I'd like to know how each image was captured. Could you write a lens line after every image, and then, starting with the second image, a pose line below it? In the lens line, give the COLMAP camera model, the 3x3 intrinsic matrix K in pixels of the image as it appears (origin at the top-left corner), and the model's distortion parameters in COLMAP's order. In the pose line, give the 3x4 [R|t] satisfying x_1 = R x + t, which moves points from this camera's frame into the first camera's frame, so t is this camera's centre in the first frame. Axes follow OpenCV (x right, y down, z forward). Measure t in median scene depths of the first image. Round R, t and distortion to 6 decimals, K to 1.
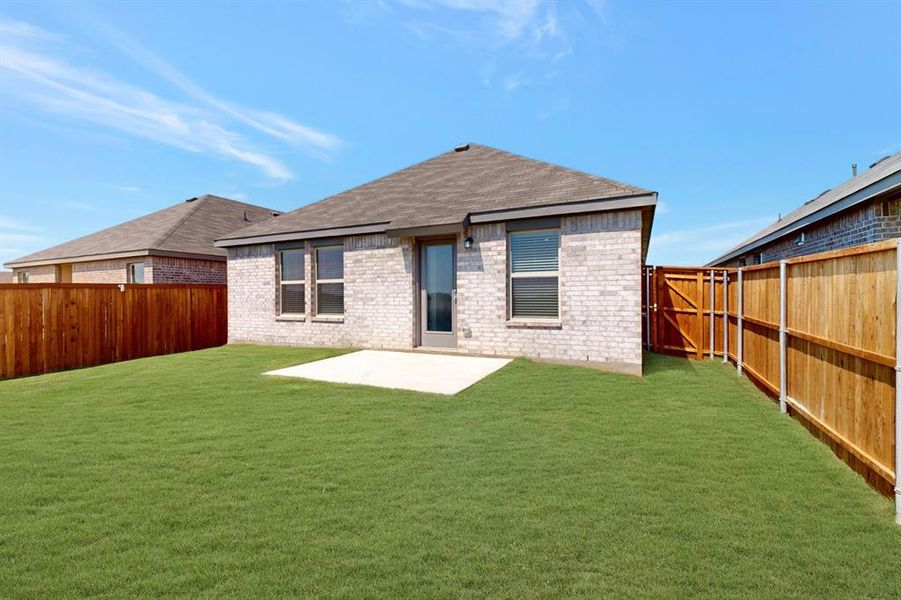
lens RADIAL K [[395.9, 0, 446.4], [0, 395.9, 302.3], [0, 0, 1]] dist [0.005126, -0.000459]
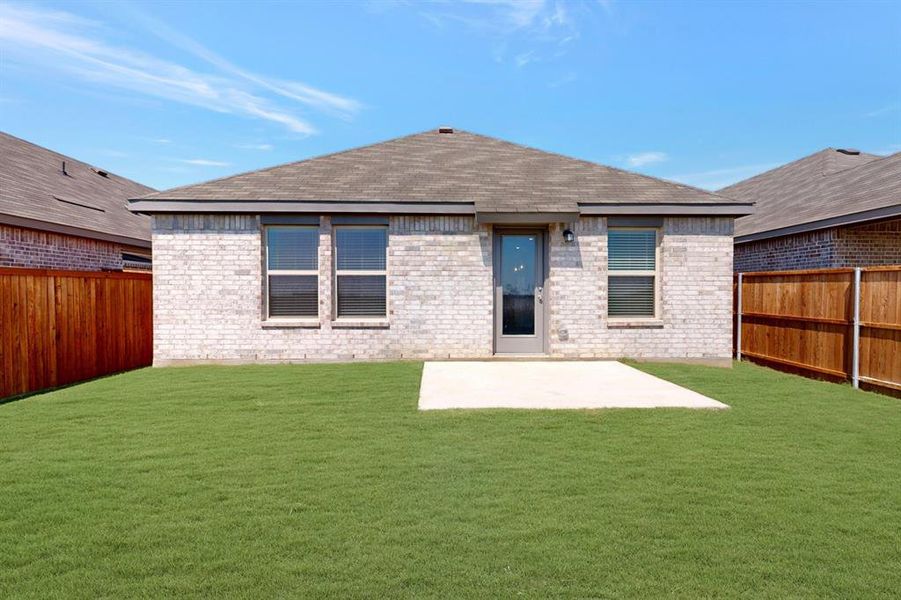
lens RADIAL K [[395.9, 0, 447.3], [0, 395.9, 300.9], [0, 0, 1]] dist [0.005126, -0.000459]
pose [[0.889526, 0.000622, 0.456884, -0.539212], [-0.001030, 0.999999, 0.000644, -0.001060], [-0.456883, -0.001044, 0.889526, 0.286998]]
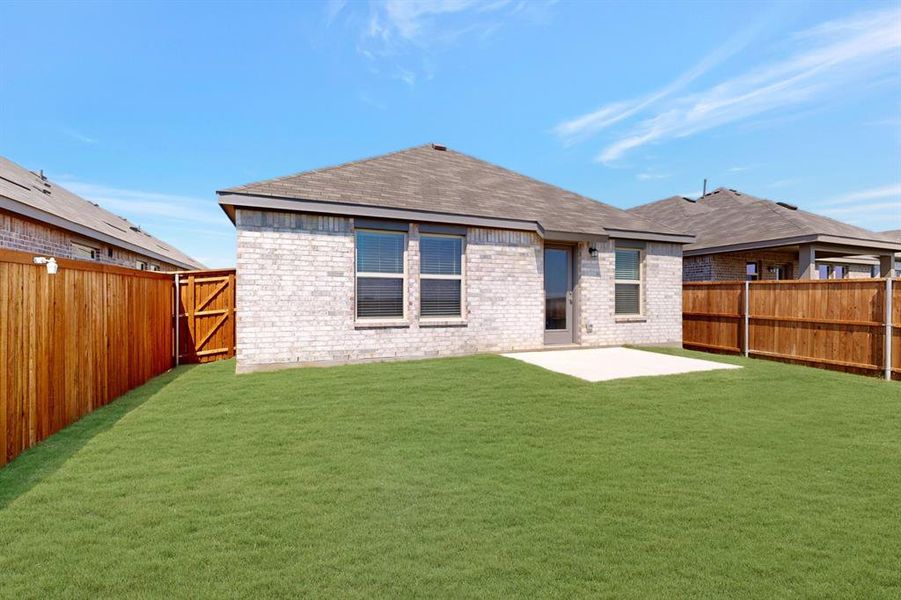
lens RADIAL K [[395.9, 0, 446.7], [0, 395.9, 299.5], [0, 0, 1]] dist [0.005126, -0.000459]
pose [[0.666770, 0.008813, 0.745212, -0.992673], [0.000910, 0.999920, -0.012640, 0.005193], [-0.745263, 0.009106, 0.666708, 0.483962]]
